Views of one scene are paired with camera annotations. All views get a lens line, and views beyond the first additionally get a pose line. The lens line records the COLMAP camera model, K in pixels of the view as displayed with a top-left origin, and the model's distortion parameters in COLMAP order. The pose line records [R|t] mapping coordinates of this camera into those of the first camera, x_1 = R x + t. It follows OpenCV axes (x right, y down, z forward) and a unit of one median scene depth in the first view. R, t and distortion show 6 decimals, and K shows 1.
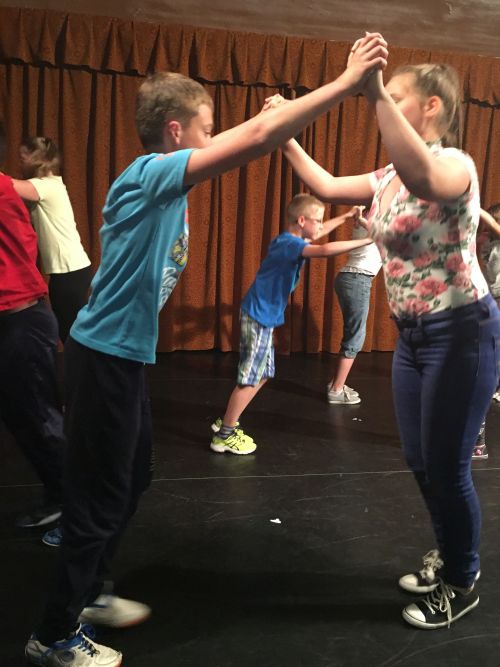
lens RADIAL K [[547.6, 0, 255.7], [0, 547.6, 342.6], [0, 0, 1]] dist [0.050703, -0.079572]
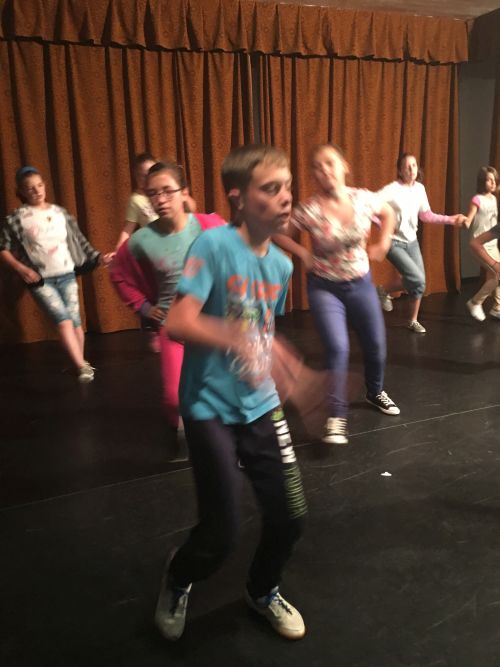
lens RADIAL K [[547.6, 0, 257.2], [0, 547.6, 338.6], [0, 0, 1]] dist [0.050703, -0.079572]
pose [[0.975985, -0.122246, 0.180303, -0.167819], [0.107465, 0.990161, 0.089621, -0.036267], [-0.189485, -0.068093, 0.979520, -0.022792]]
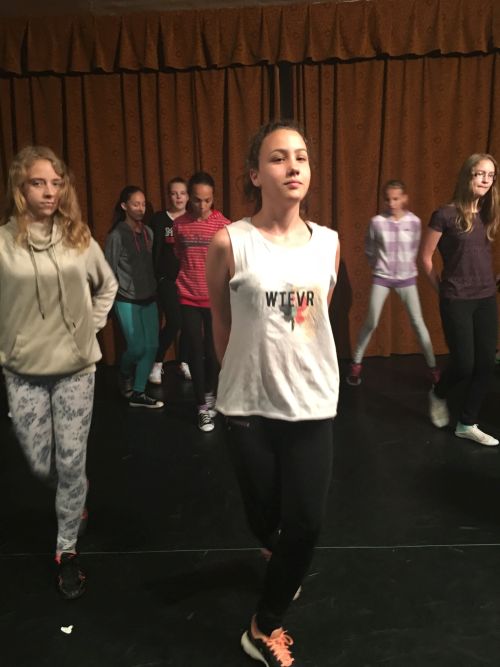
lens RADIAL K [[547.6, 0, 256.5], [0, 547.6, 336.1], [0, 0, 1]] dist [0.050703, -0.079572]
pose [[0.977913, -0.029636, -0.206903, 0.216922], [0.037467, 0.998718, 0.034030, -0.058342], [0.205629, -0.041031, 0.977769, 0.113605]]
